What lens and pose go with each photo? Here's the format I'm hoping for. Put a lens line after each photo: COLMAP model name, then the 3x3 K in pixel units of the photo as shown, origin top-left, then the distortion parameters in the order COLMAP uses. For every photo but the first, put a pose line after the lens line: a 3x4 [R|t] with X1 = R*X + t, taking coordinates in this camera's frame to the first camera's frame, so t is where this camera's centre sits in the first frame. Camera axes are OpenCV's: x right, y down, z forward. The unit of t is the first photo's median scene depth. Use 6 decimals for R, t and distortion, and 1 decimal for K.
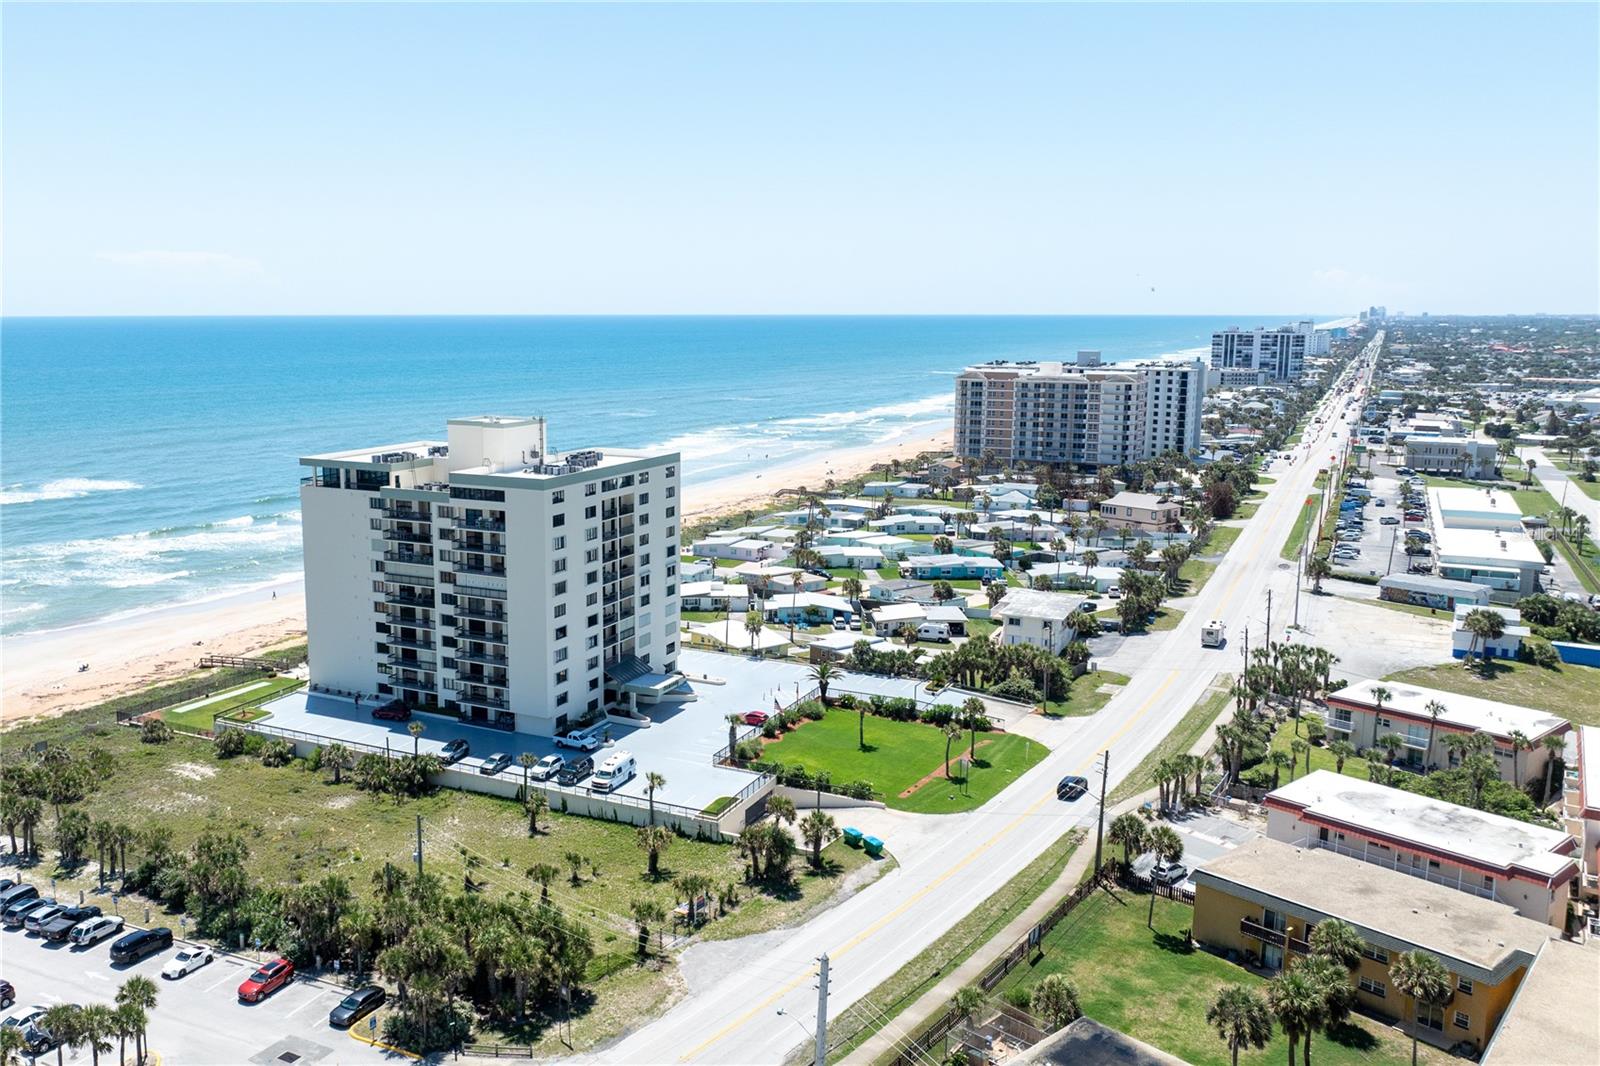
lens RADIAL K [[1290.3, 0, 680.0], [0, 1290.3, 531.3], [0, 0, 1]] dist [0.032617, -0.001382]
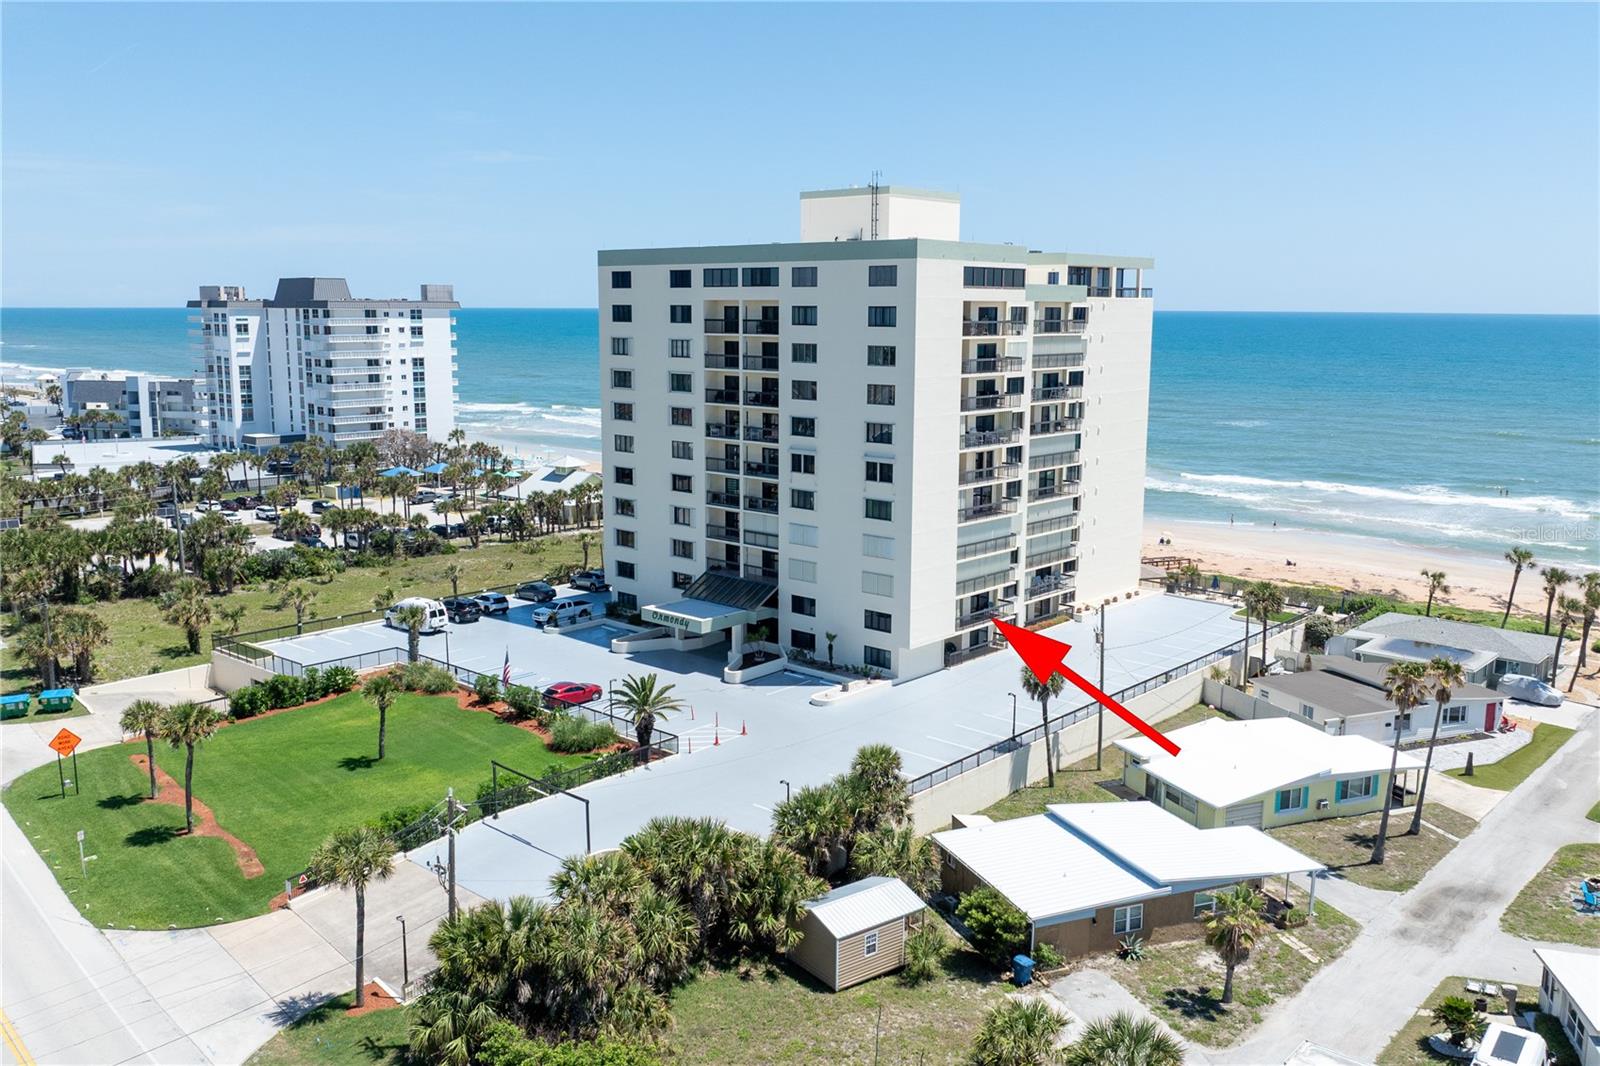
lens RADIAL K [[1310.9, 0, 800.0], [0, 1310.9, 533.0], [0, 0, 1]] dist [-0.000781, -0.000739]
pose [[-0.234314, 0.167464, -0.957629, 0.531853], [-0.161980, 0.964557, 0.208309, -0.052227], [0.958571, 0.203927, -0.198884, 1.134343]]
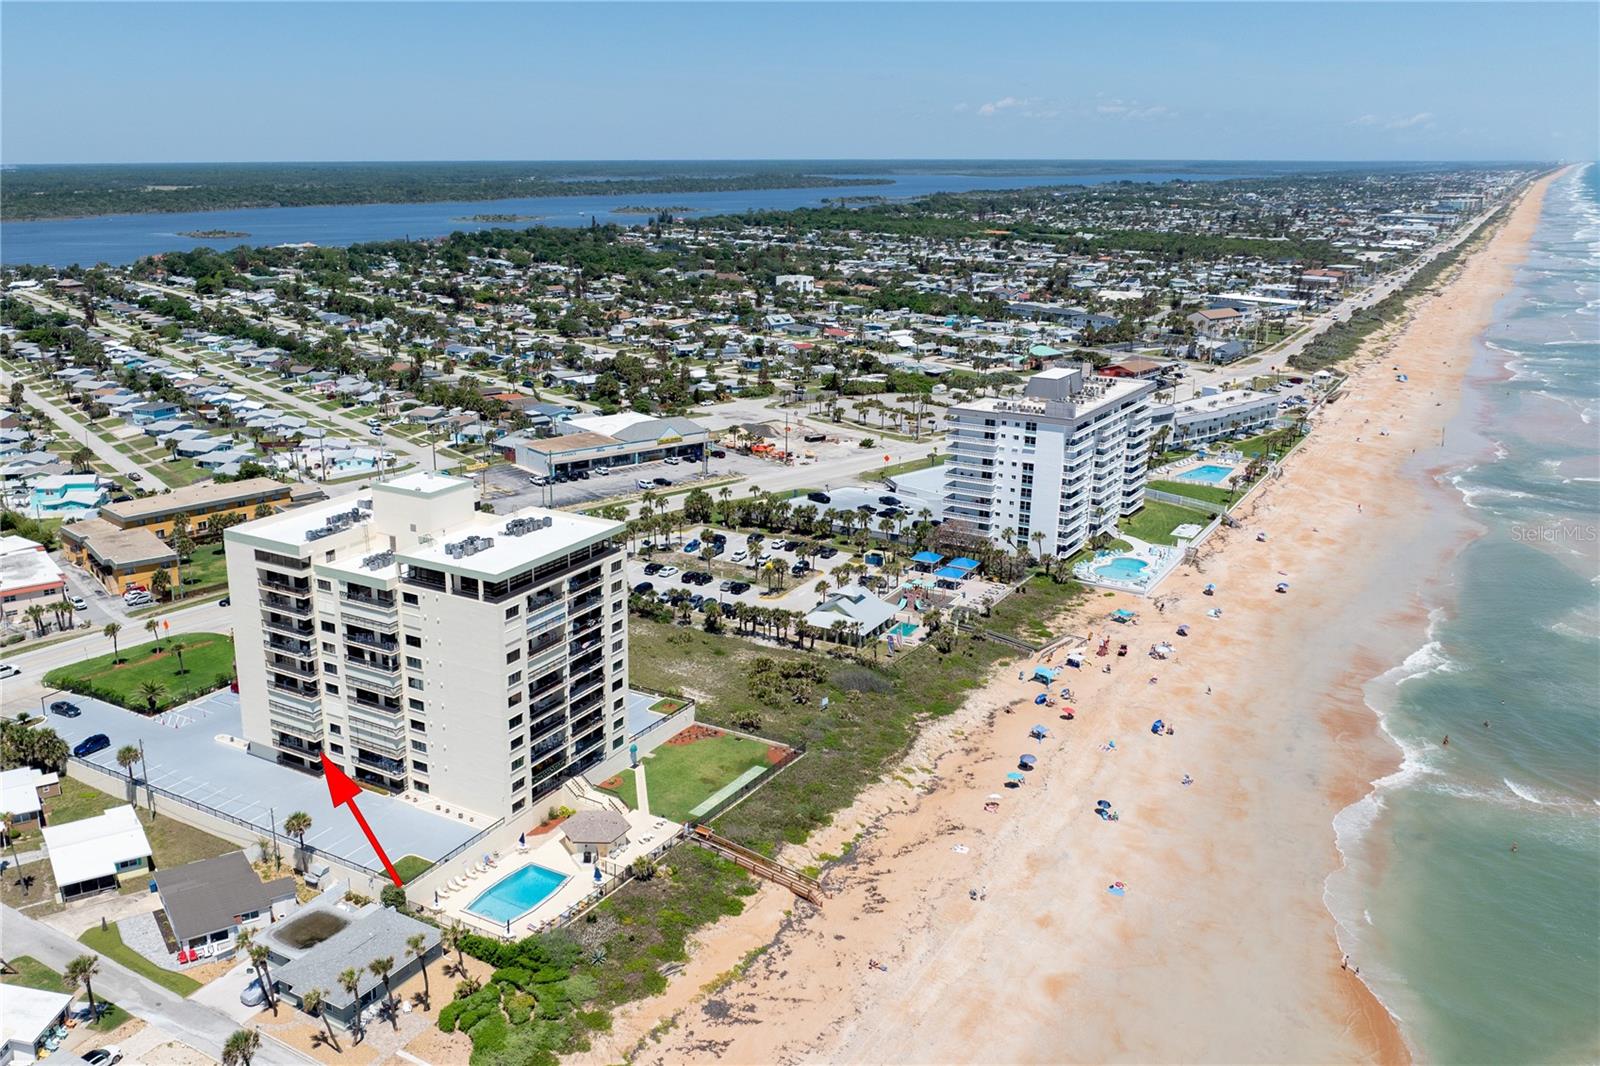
lens RADIAL K [[1398.0, 0, 726.7], [0, 1398.0, 470.0], [0, 0, 1]] dist [-0.008482, -0.008812]
pose [[-0.999415, -0.017844, 0.029178, -0.400193], [-0.005113, 0.921477, 0.388399, -0.512605], [-0.033818, 0.388023, -0.921029, 1.983931]]
